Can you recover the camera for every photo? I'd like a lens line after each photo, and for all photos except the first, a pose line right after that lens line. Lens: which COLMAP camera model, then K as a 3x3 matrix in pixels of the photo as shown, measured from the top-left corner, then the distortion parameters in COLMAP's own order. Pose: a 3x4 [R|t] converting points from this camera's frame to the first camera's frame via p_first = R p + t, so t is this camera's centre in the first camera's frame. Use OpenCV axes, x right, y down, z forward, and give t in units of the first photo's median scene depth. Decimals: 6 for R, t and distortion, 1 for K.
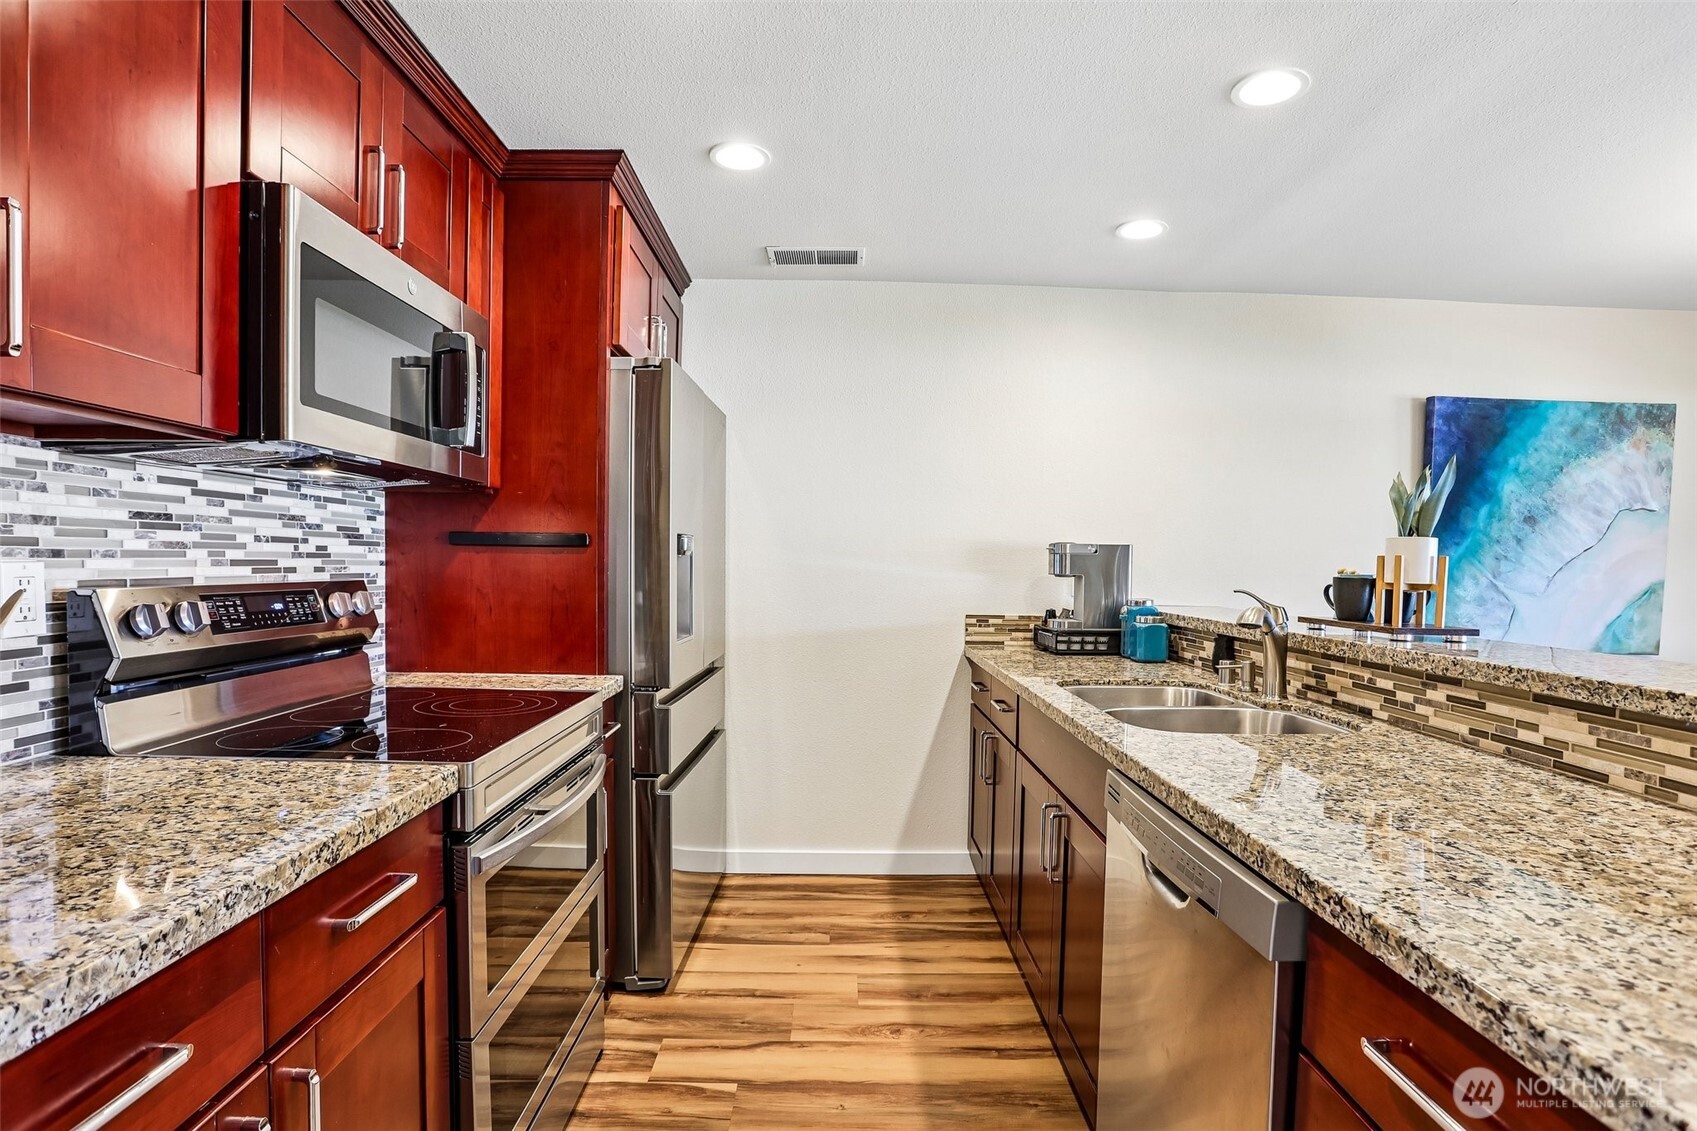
lens RADIAL K [[841.8, 0, 847.1], [0, 841.8, 593.2], [0, 0, 1]] dist [-0.068000, 0.026651]
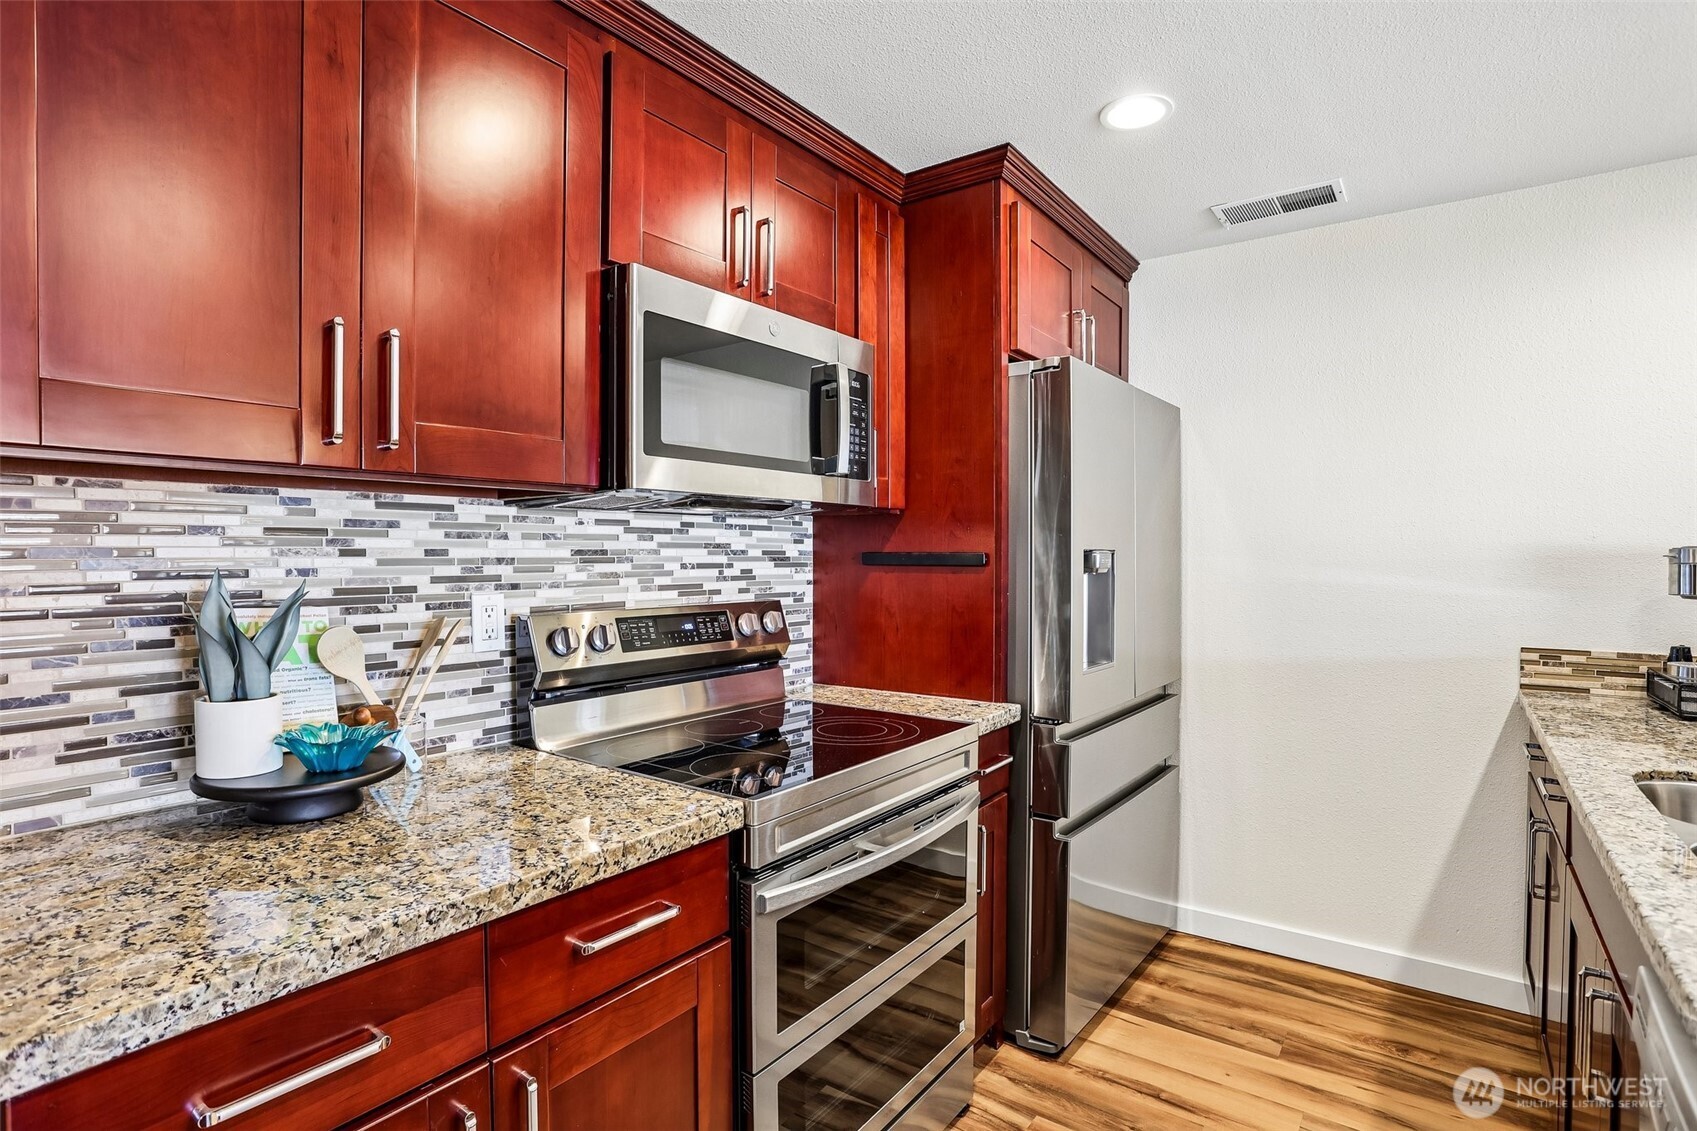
lens RADIAL K [[841.8, 0, 854.1], [0, 841.8, 573.5], [0, 0, 1]] dist [-0.068000, 0.026651]
pose [[0.804751, -0.000951, -0.593612, 0.166533], [-0.010077, 0.999833, -0.015264, -0.037852], [0.593527, 0.018265, 0.804607, 0.174499]]
